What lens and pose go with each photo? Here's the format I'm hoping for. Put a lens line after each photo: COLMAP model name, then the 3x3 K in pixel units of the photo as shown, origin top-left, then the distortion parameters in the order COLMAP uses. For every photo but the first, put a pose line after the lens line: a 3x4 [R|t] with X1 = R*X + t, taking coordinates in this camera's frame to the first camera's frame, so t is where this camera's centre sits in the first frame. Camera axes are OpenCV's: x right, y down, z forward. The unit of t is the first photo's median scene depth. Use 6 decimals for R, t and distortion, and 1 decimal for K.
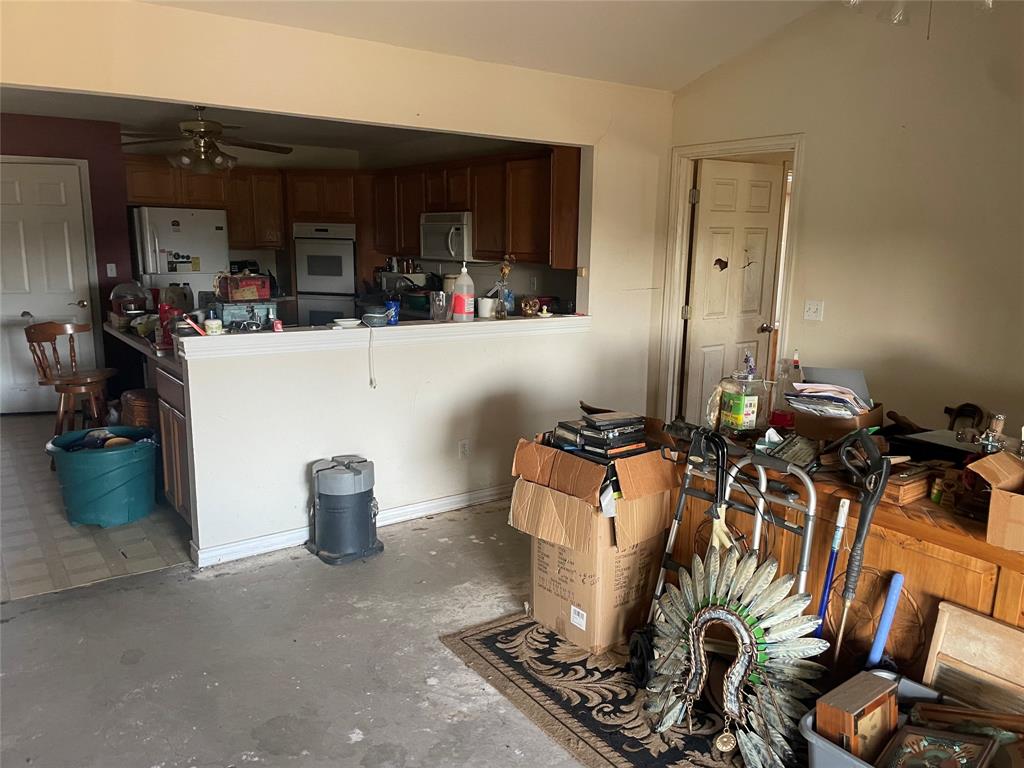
lens RADIAL K [[770.2, 0, 512.0], [0, 770.2, 384.0], [0, 0, 1]] dist [-0.006079, -0.004071]
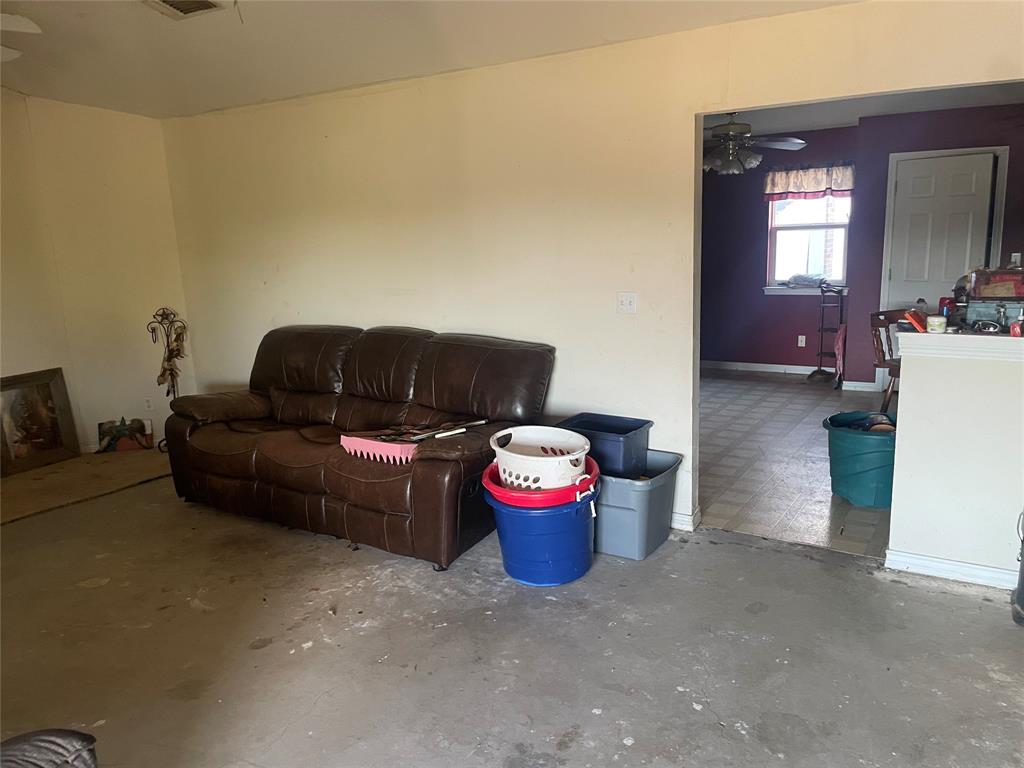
lens RADIAL K [[757.4, 0, 512.0], [0, 757.4, 384.0], [0, 0, 1]] dist [0.030063, -0.001565]
pose [[0.383361, 0.152401, -0.910938, 0.262533], [-0.135806, 0.984873, 0.107618, -0.031414], [0.913560, 0.082454, 0.398259, 0.156615]]
